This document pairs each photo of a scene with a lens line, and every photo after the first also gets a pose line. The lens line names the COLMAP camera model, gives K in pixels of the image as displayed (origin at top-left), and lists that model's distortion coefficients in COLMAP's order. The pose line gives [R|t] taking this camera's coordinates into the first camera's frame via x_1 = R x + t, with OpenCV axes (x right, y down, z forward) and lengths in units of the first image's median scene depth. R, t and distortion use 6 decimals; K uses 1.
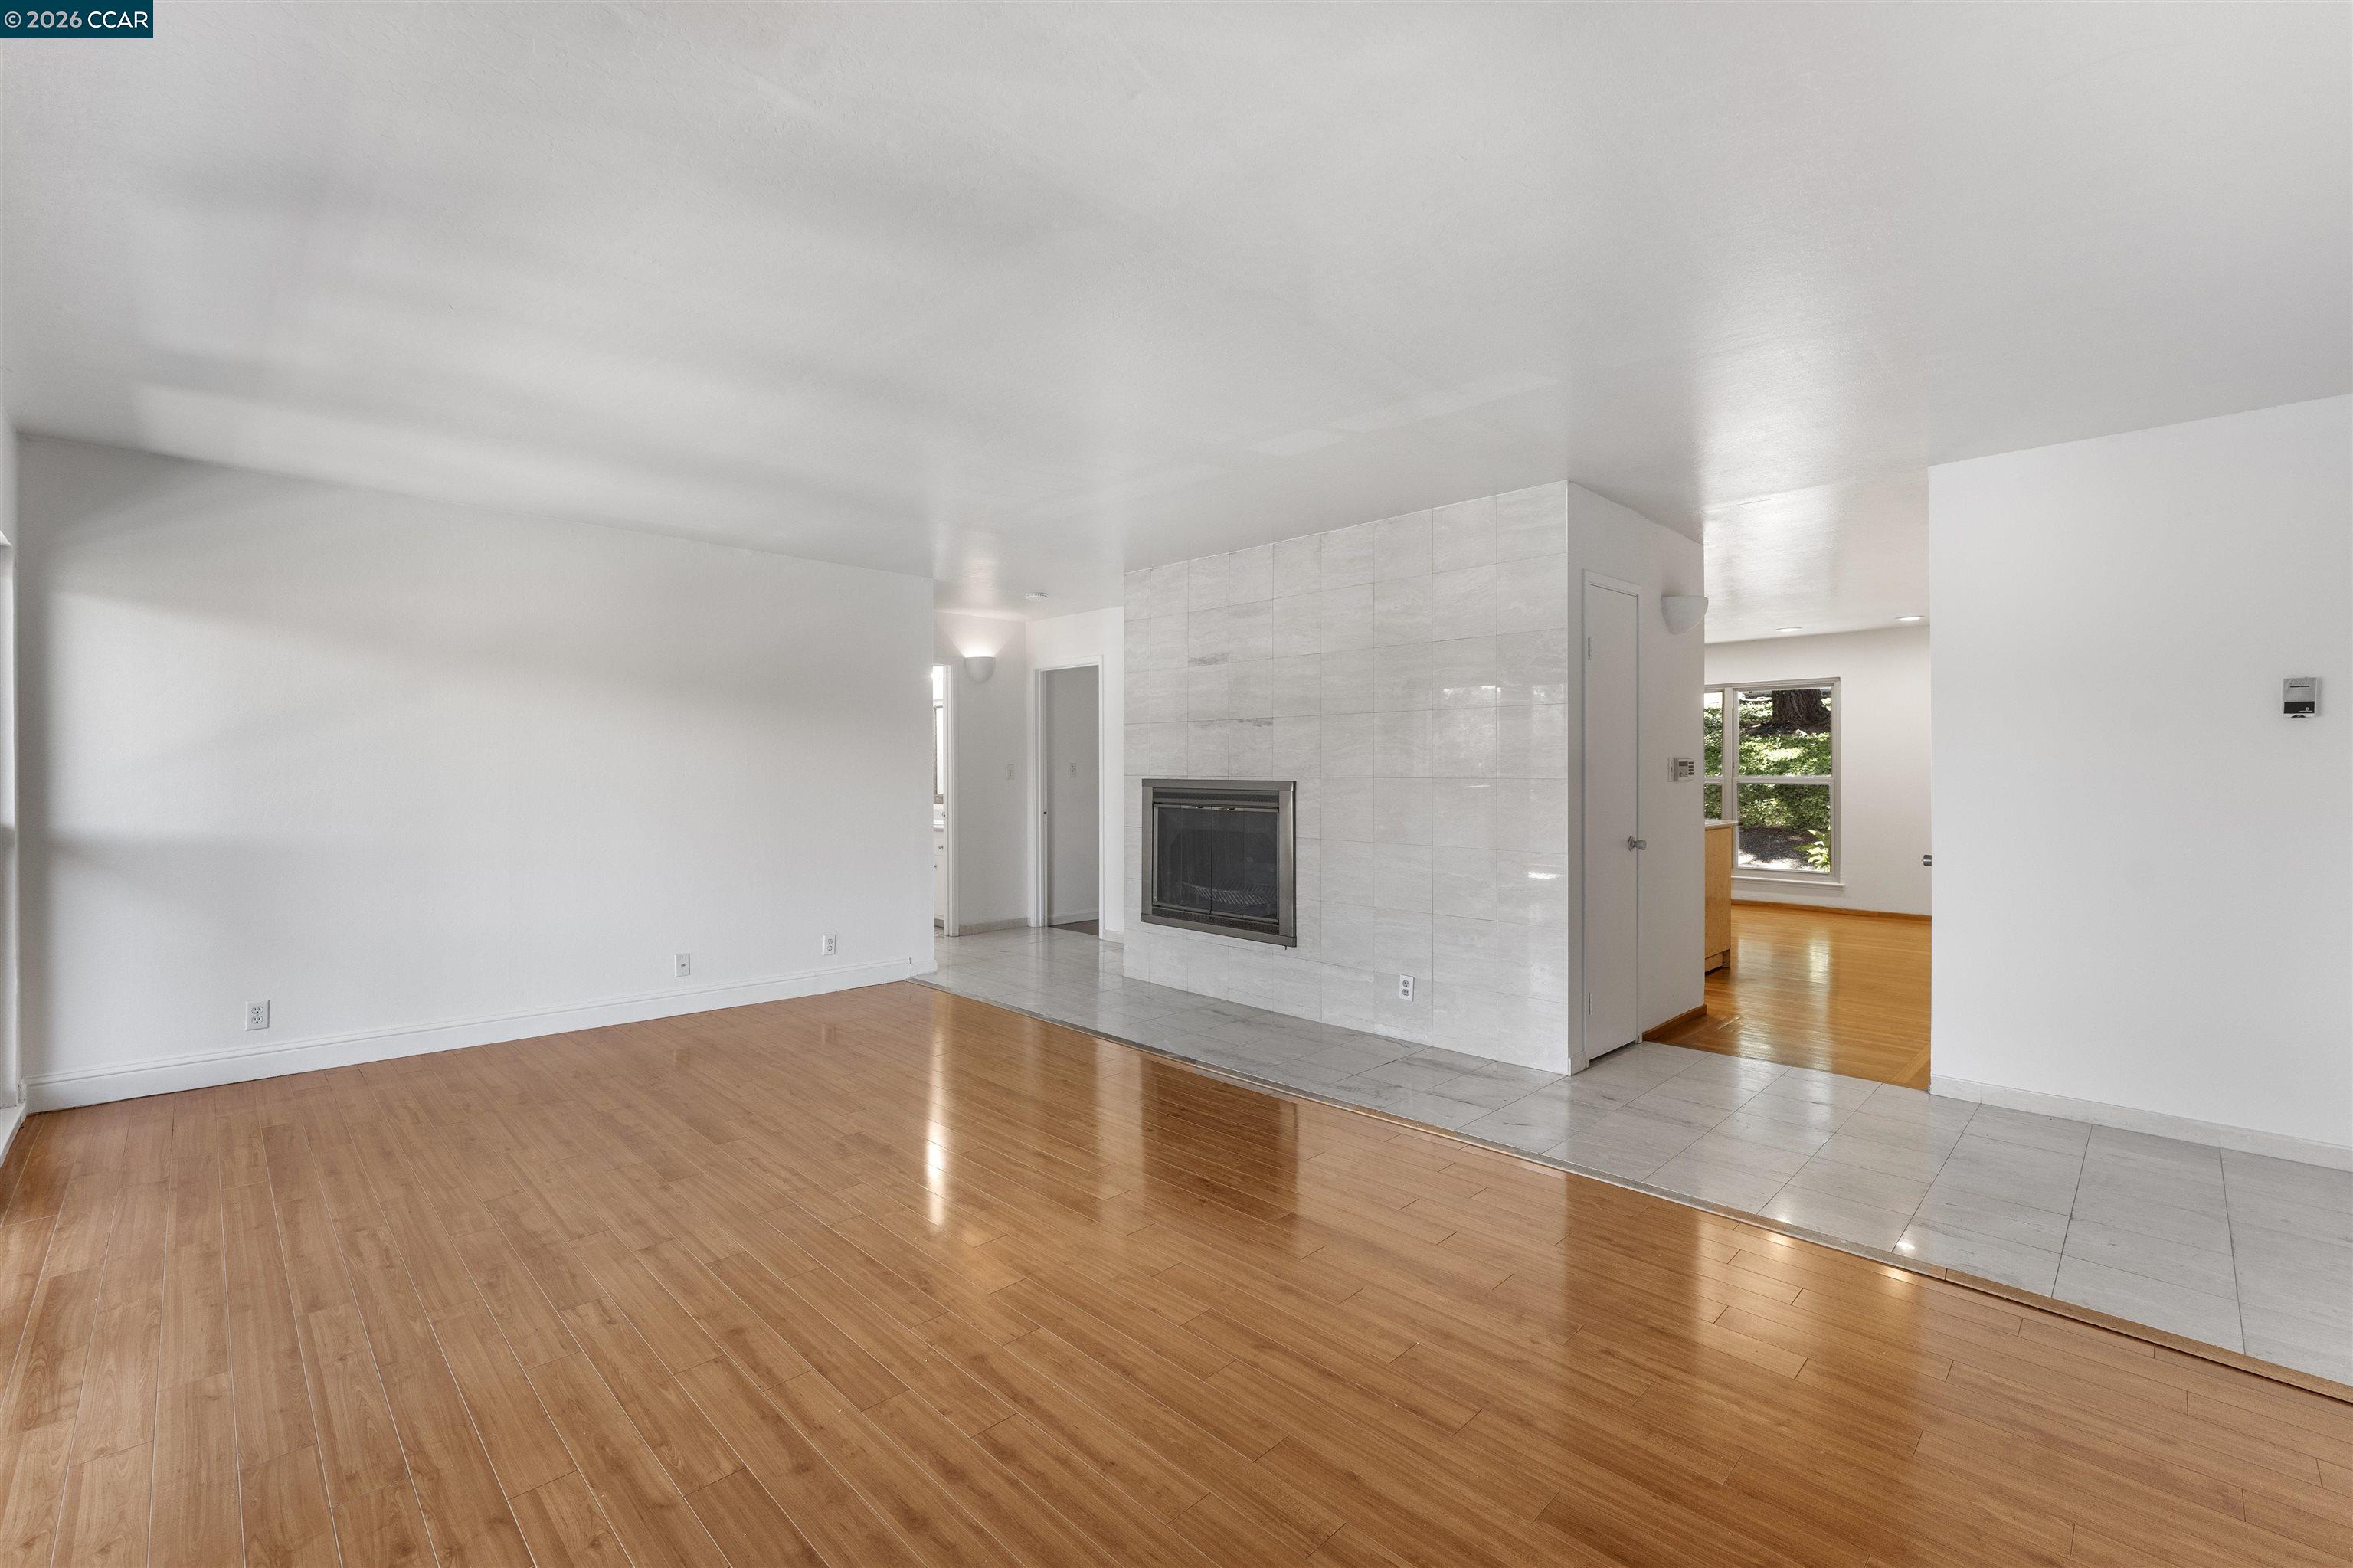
lens RADIAL K [[985.6, 0, 1175.8], [0, 985.6, 772.8], [0, 0, 1]] dist [-0.008991, 0.000446]
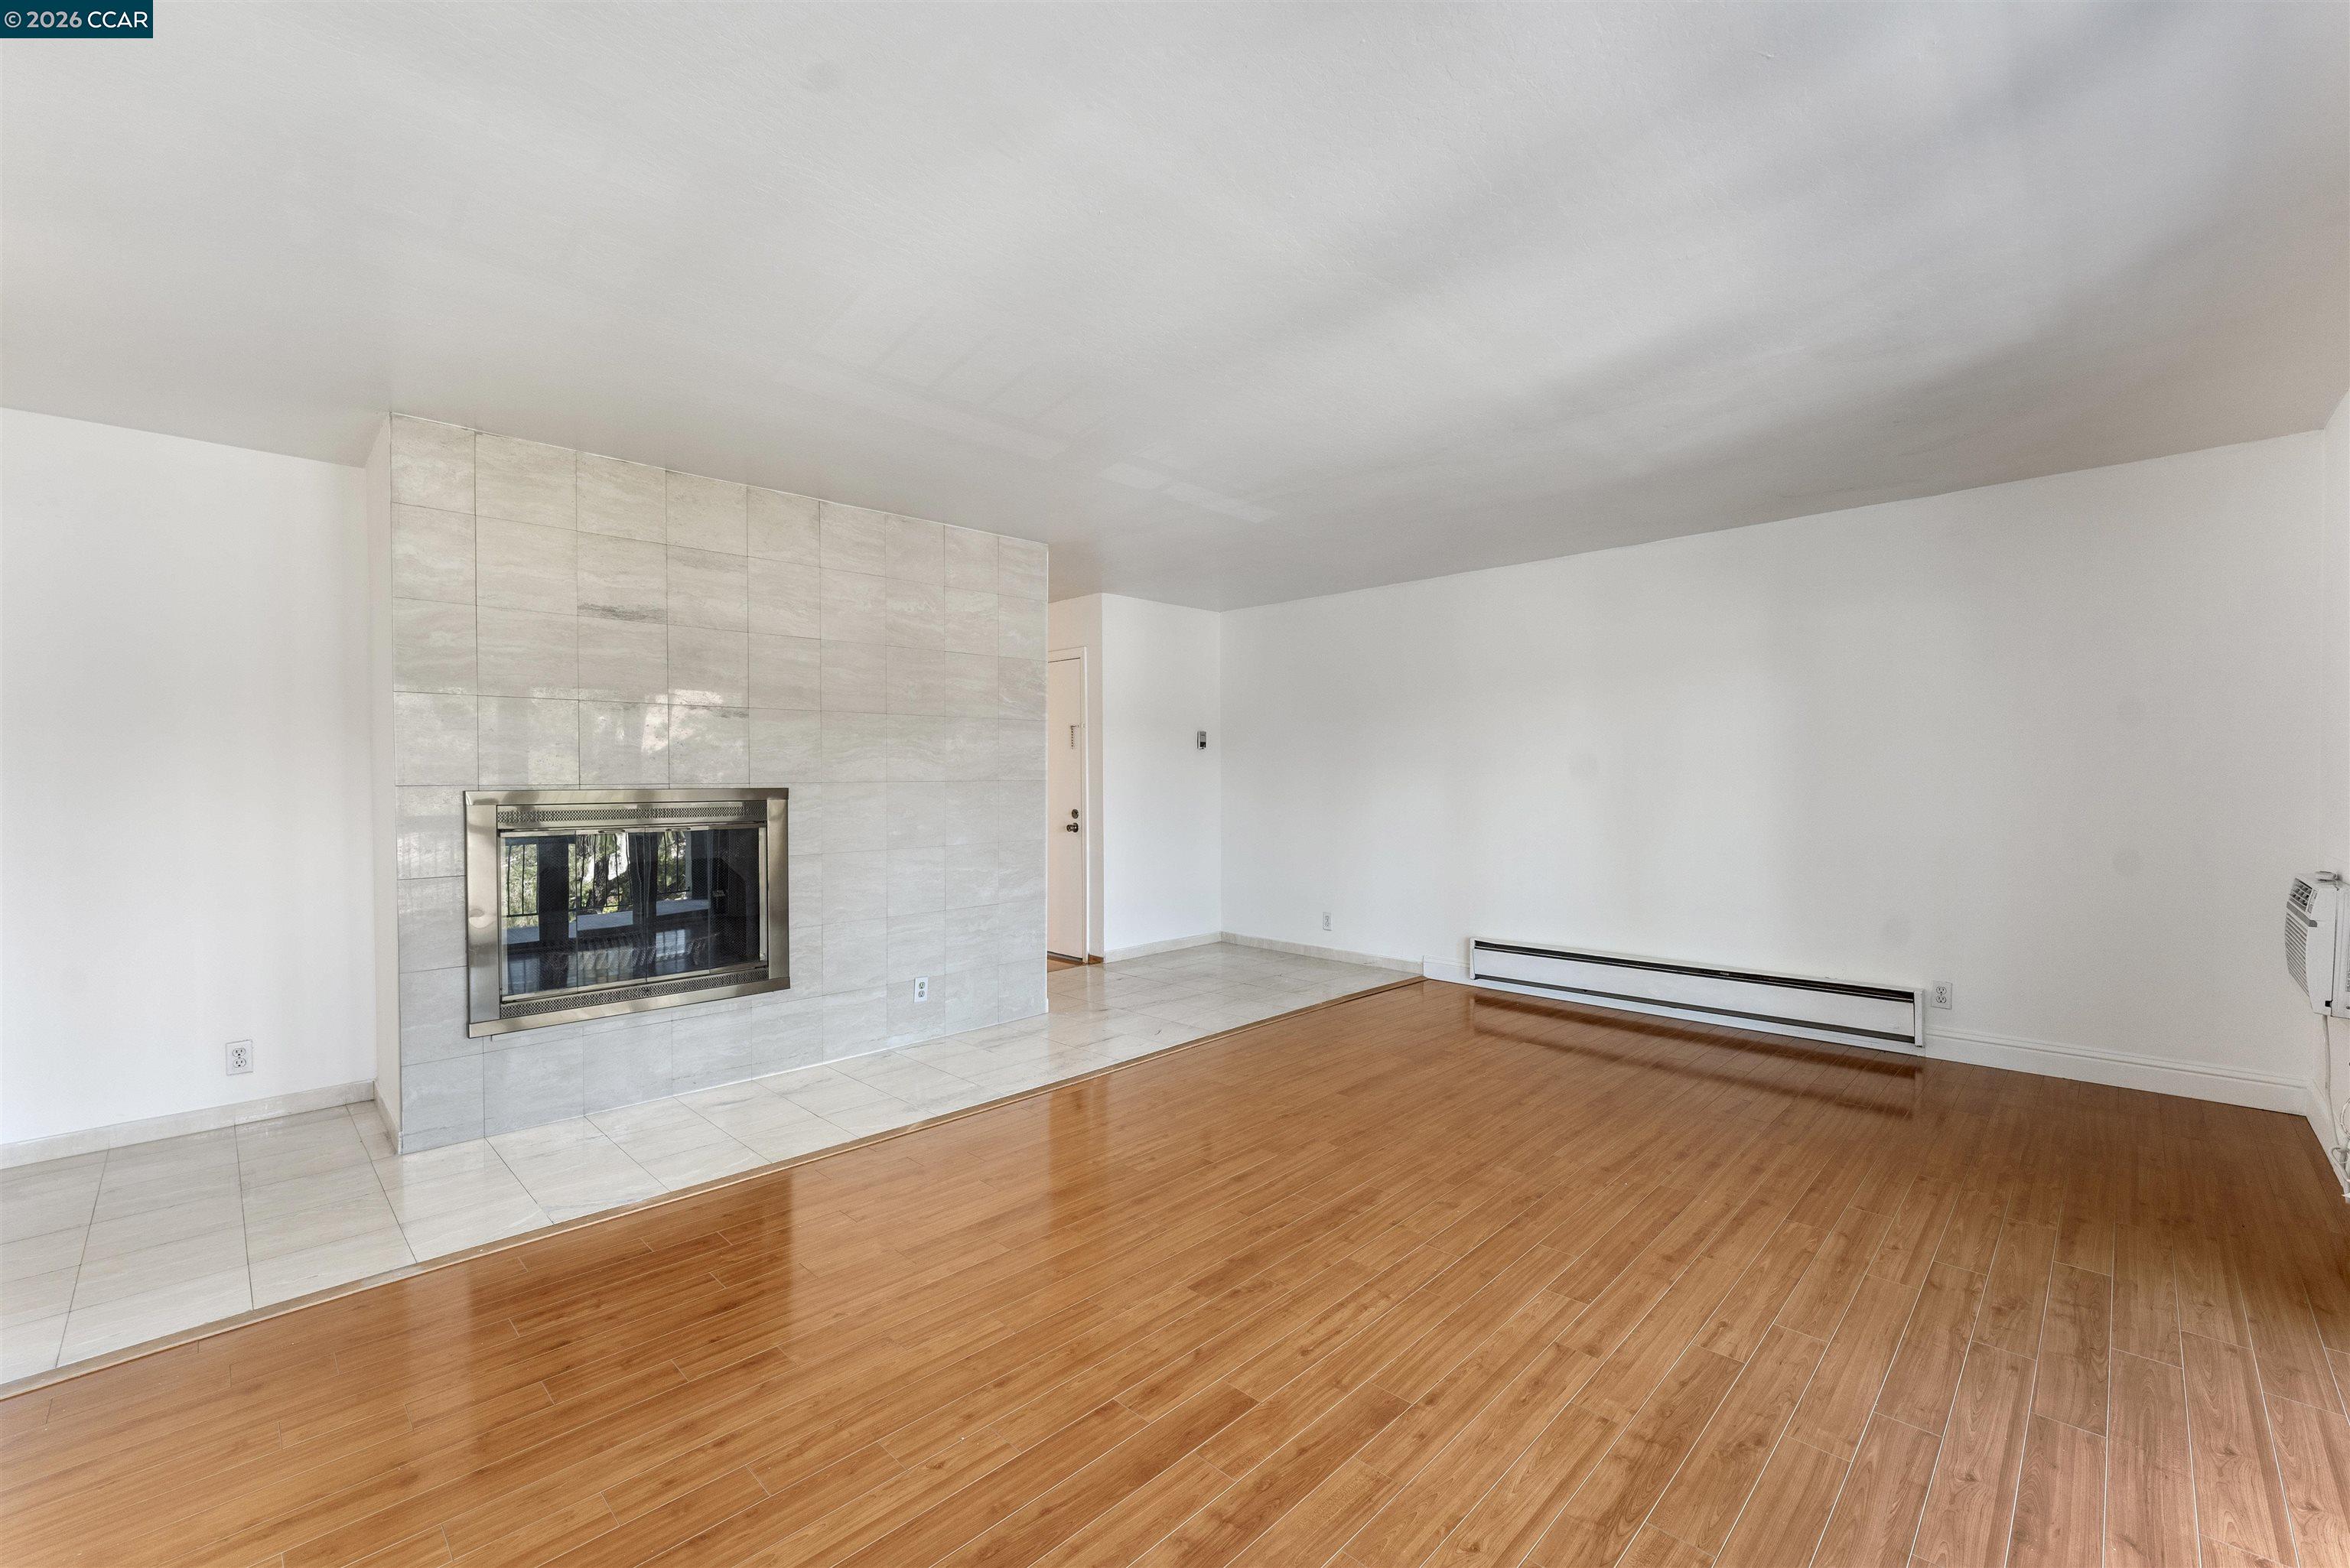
lens RADIAL K [[964.3, 0, 1146.1], [0, 964.3, 781.2], [0, 0, 1]] dist [-0.007084, 0.000762]
pose [[0.014614, -0.010101, 0.999842, -1.497684], [0.005350, 0.999935, 0.010024, -0.007383], [-0.999879, 0.005202, 0.014668, 1.510006]]
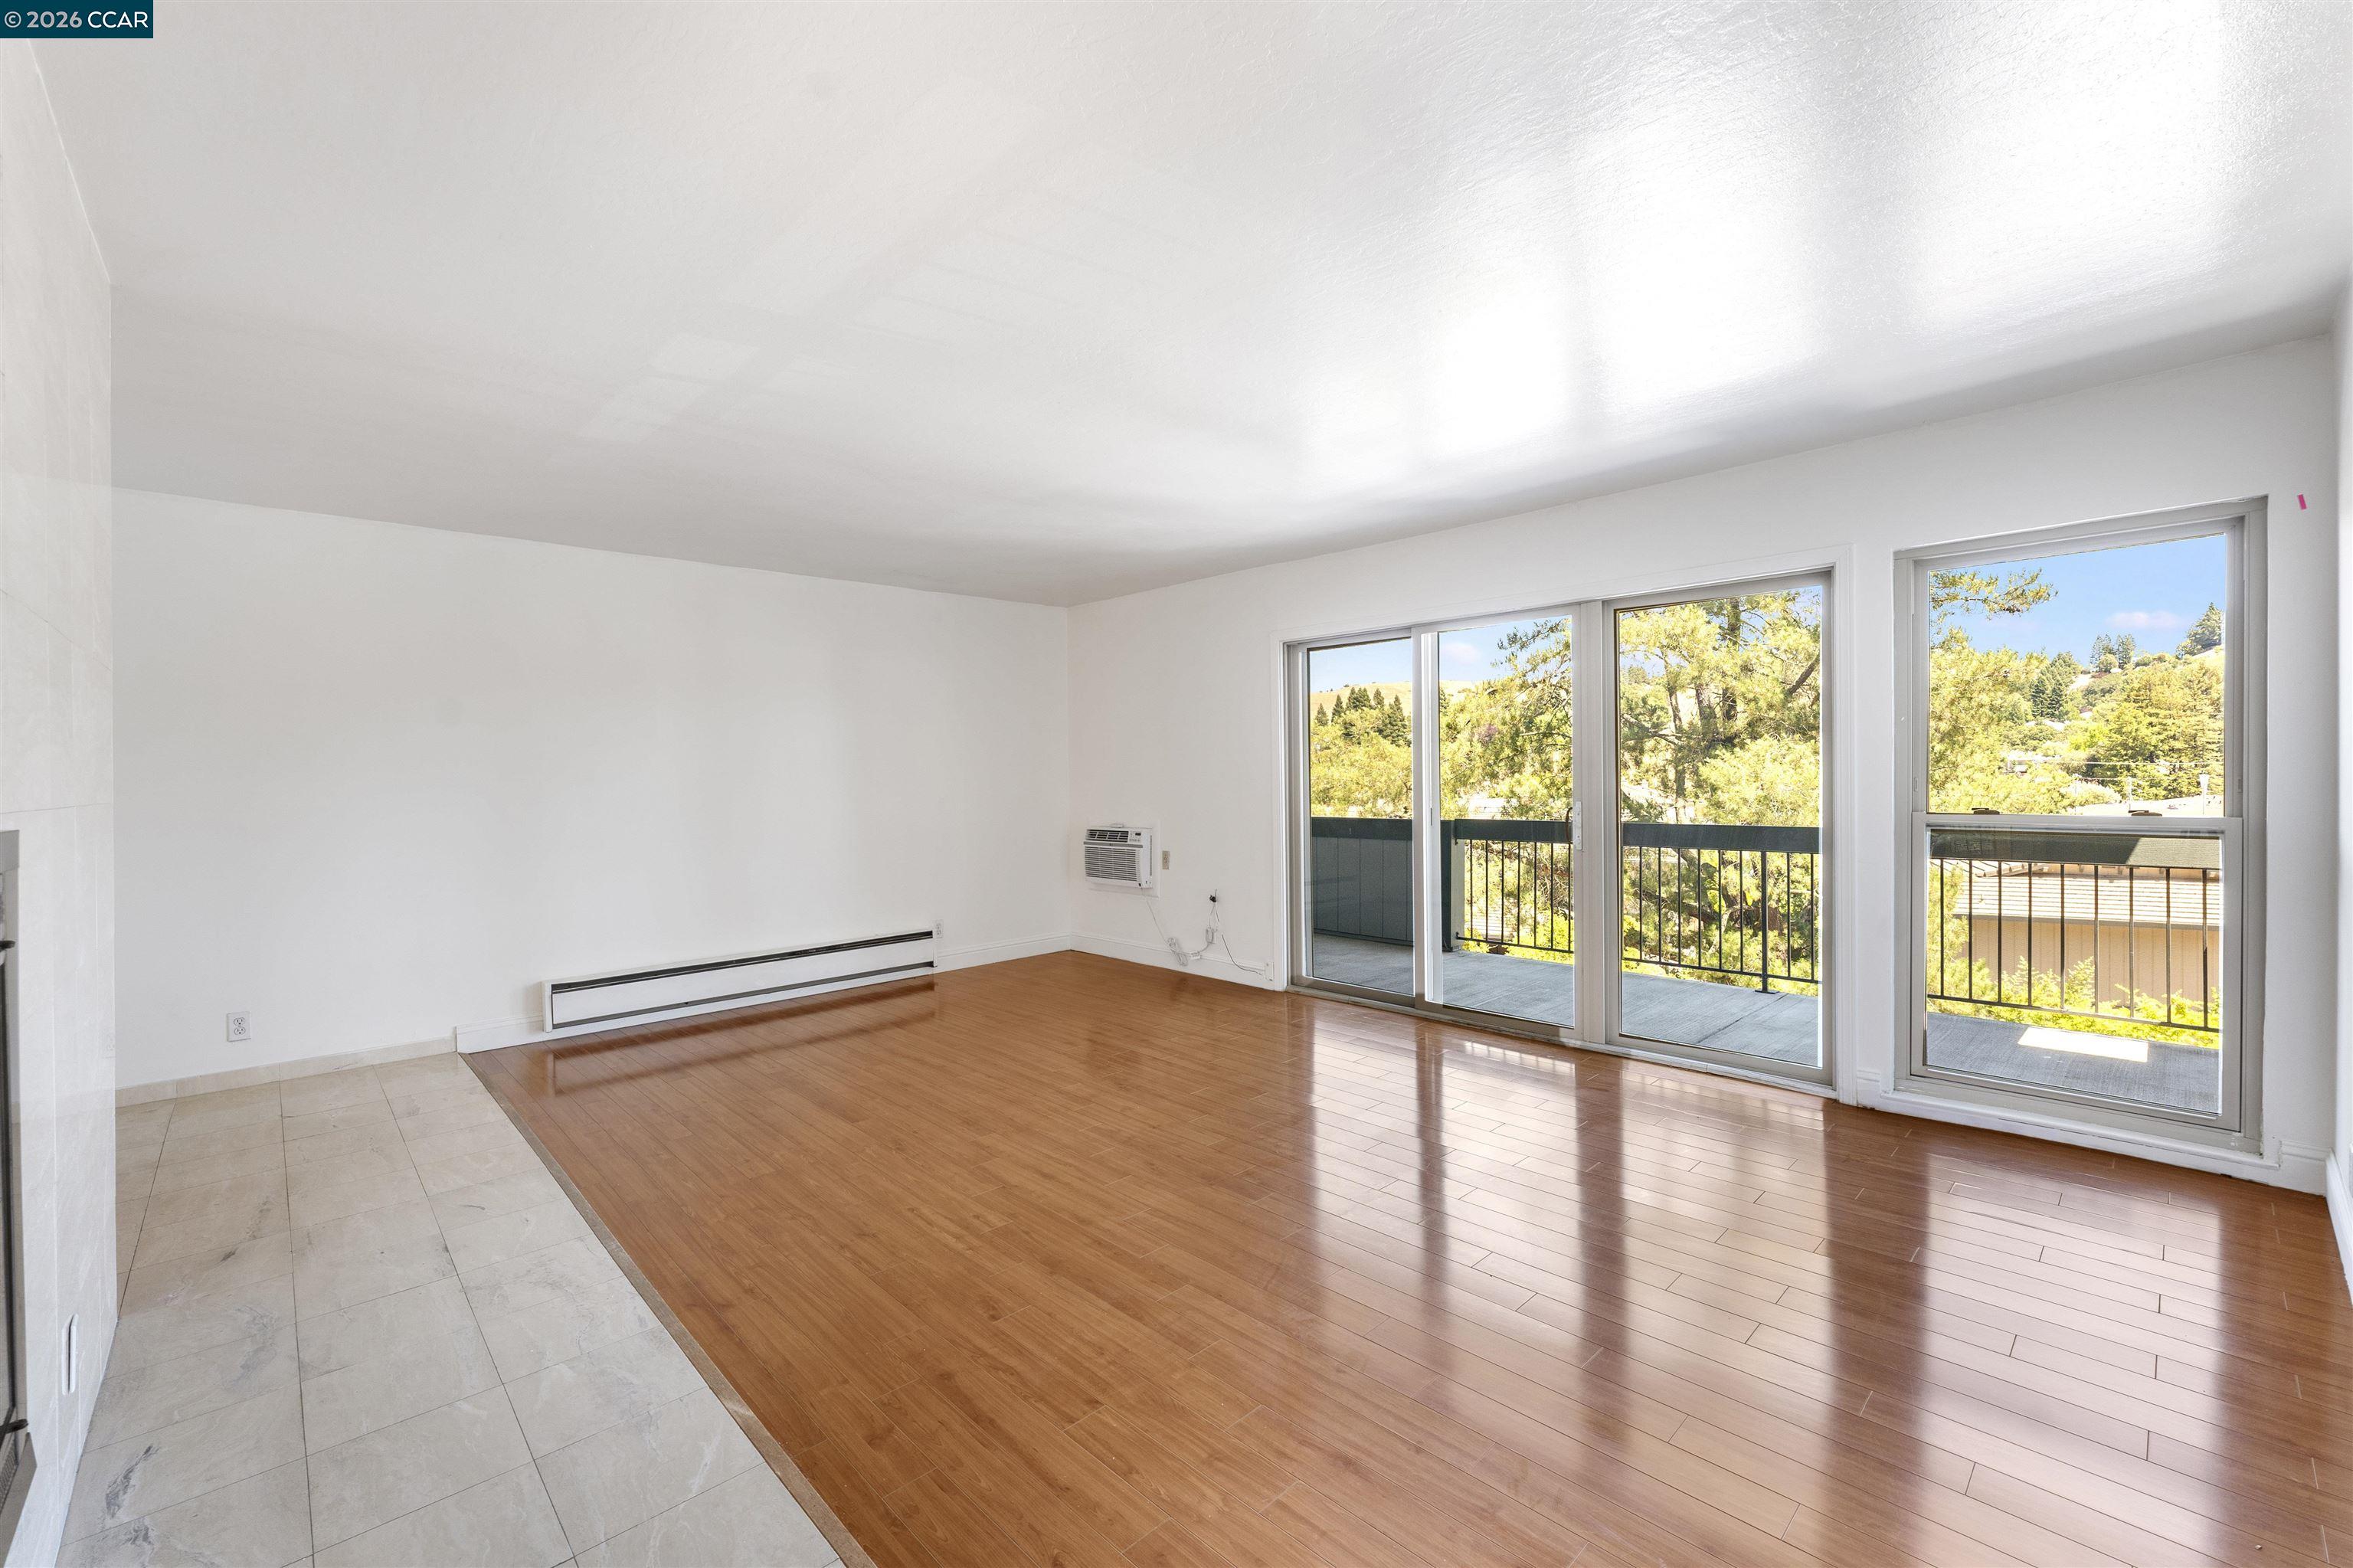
lens RADIAL K [[967.3, 0, 1176.5], [0, 967.3, 784.0], [0, 0, 1]] dist [-0.000349, 0.000286]
pose [[-0.999392, 0.009755, 0.033465, -0.425416], [0.010144, 0.999883, 0.011454, -0.008710], [-0.033349, 0.011787, -0.999374, 2.722888]]
